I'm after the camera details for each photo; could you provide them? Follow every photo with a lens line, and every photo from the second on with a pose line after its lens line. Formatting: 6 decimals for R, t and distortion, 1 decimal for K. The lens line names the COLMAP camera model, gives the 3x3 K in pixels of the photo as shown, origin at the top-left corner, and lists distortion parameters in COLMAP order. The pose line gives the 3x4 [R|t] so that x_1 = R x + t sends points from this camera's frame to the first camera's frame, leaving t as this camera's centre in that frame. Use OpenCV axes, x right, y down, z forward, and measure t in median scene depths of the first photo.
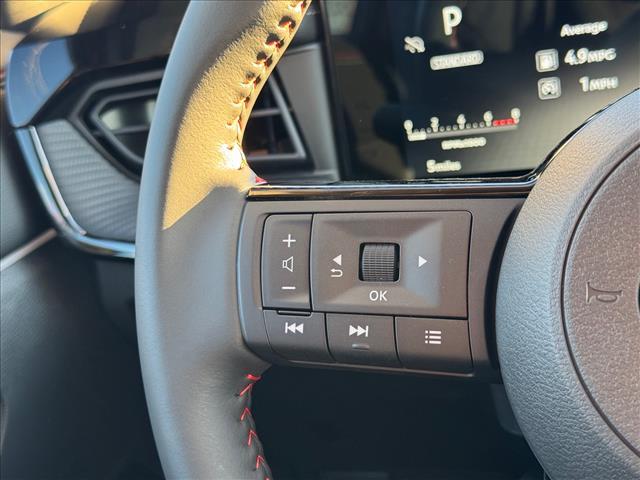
lens RADIAL K [[877.6, 0, 320.4], [0, 877.6, 238.6], [0, 0, 1]] dist [0.043319, 0.000000]
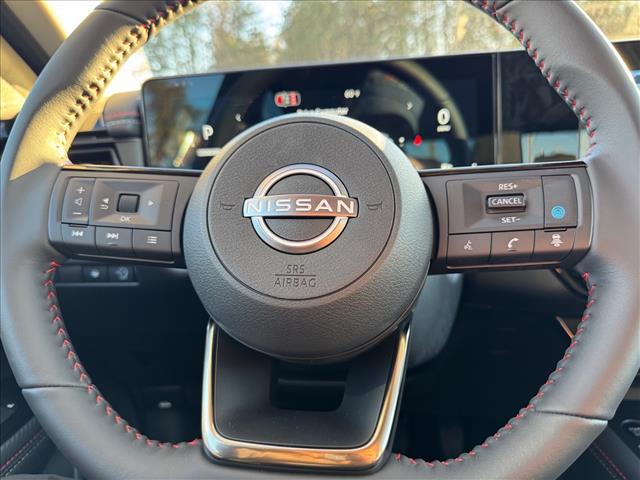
lens RADIAL K [[444.3, 0, 306.8], [0, 444.3, 257.1], [0, 0, 1]] dist [-0.033025, -0.002876]
pose [[0.968770, 0.058526, 0.240957, 0.218058], [-0.026689, 0.990712, -0.133331, 0.261148], [-0.246522, 0.122736, 0.961334, -0.013834]]
